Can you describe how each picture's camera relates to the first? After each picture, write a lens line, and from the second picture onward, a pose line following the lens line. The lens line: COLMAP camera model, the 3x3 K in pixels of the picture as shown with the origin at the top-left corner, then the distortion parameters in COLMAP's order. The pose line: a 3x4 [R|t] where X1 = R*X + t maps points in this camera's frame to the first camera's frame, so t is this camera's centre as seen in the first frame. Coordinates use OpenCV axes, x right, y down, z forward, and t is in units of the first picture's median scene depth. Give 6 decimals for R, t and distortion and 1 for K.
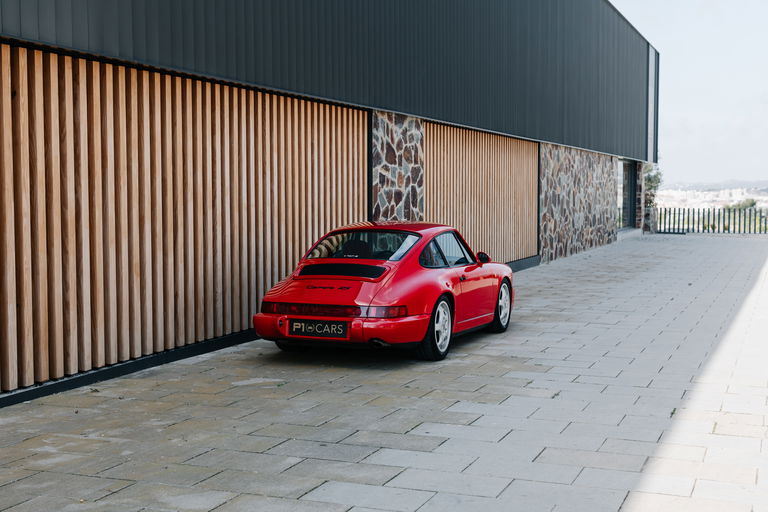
lens RADIAL K [[1094.9, 0, 384.0], [0, 1094.9, 256.0], [0, 0, 1]] dist [-0.006646, 0.035119]
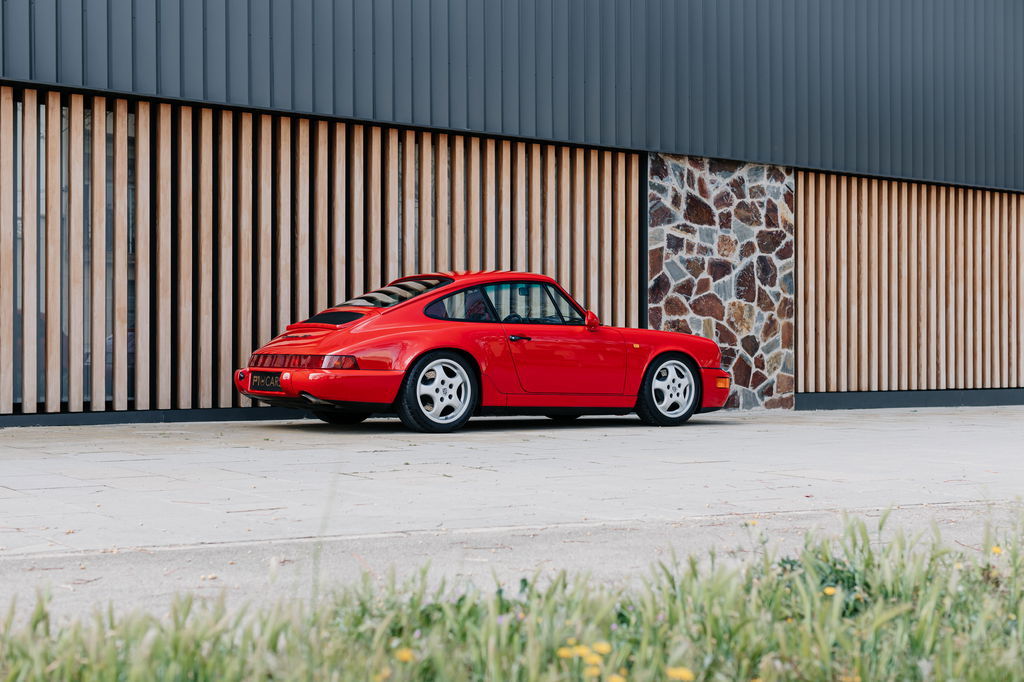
lens RADIAL K [[1459.8, 0, 512.0], [0, 1459.8, 341.0], [0, 0, 1]] dist [-0.006646, 0.035119]
pose [[0.836605, -0.000884, -0.547806, 0.446704], [-0.034728, 0.997902, -0.054647, 0.055669], [0.546705, 0.064743, 0.834819, 0.092798]]
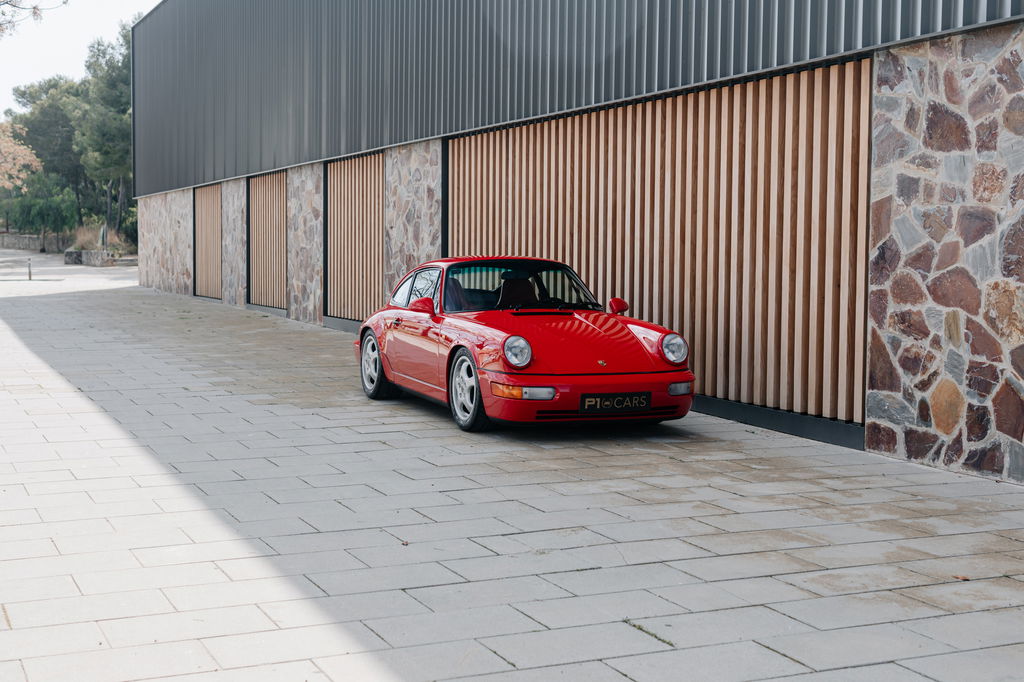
lens RADIAL K [[1459.8, 0, 512.0], [0, 1459.8, 341.0], [0, 0, 1]] dist [-0.006646, 0.035119]
pose [[-0.722563, 0.039241, -0.690190, 0.544603], [-0.046286, 0.993401, 0.104937, -0.060678], [0.689753, 0.107770, -0.715979, 1.303808]]
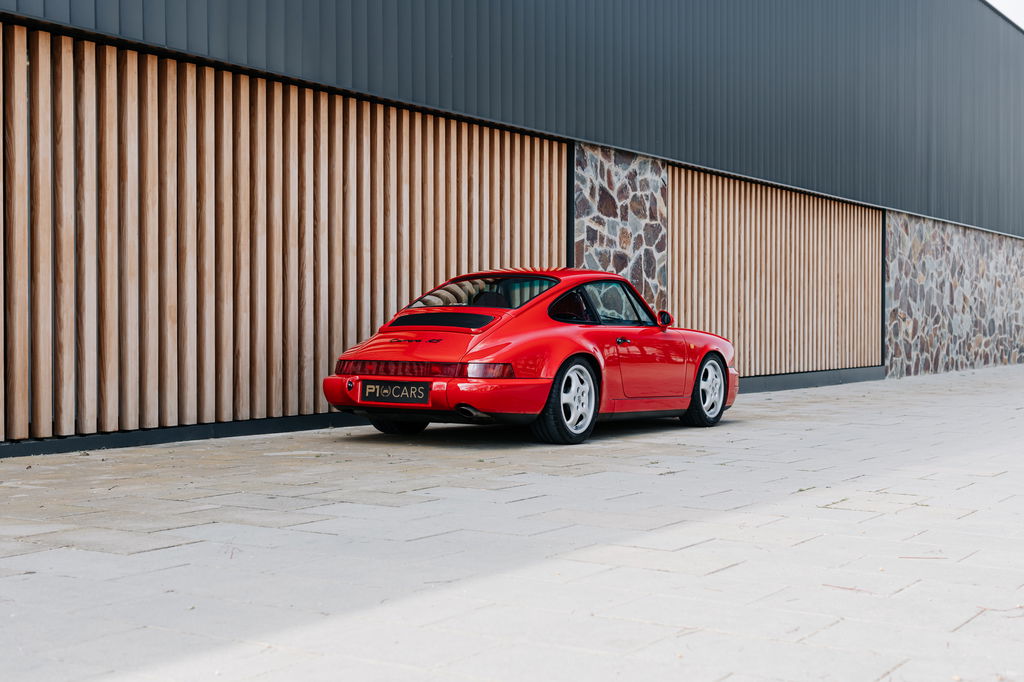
lens RADIAL K [[1459.8, 0, 512.0], [0, 1459.8, 341.0], [0, 0, 1]] dist [-0.006646, 0.035119]
pose [[0.982070, 0.006216, -0.188415, 0.129896], [-0.014685, 0.998942, -0.043584, 0.045485], [0.187944, 0.045570, 0.981122, 0.011293]]
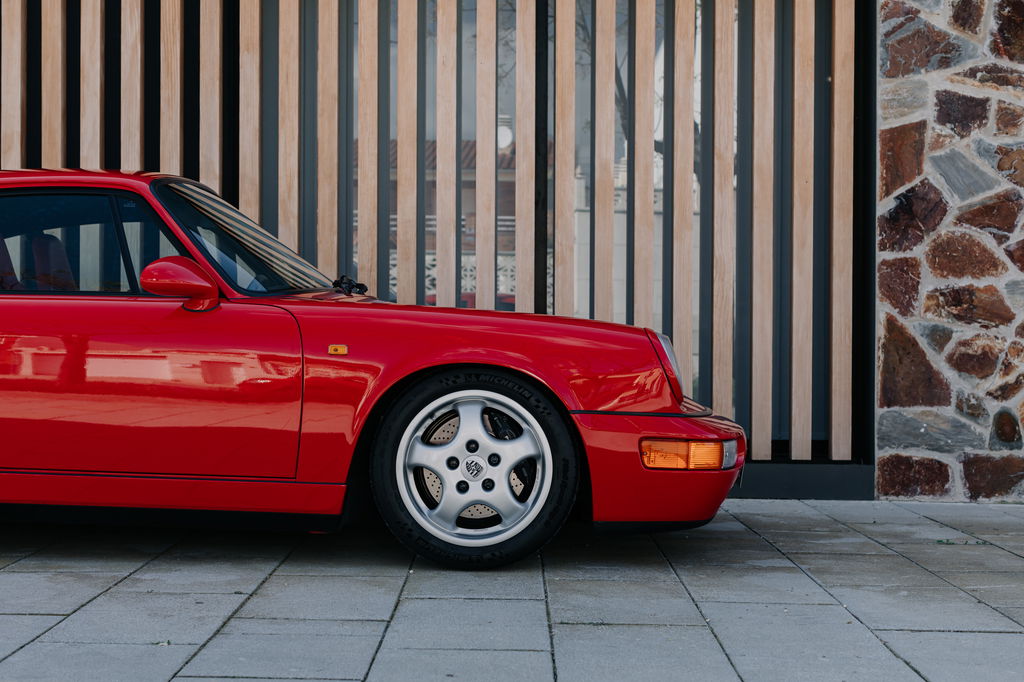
lens RADIAL K [[1459.8, 0, 512.0], [0, 1459.8, 341.0], [0, 0, 1]] dist [-0.006646, 0.035119]
pose [[0.324118, 0.006077, -0.945997, 0.362042], [-0.062664, 0.997921, -0.015059, 0.014155], [0.943939, 0.064161, 0.323825, 0.712947]]
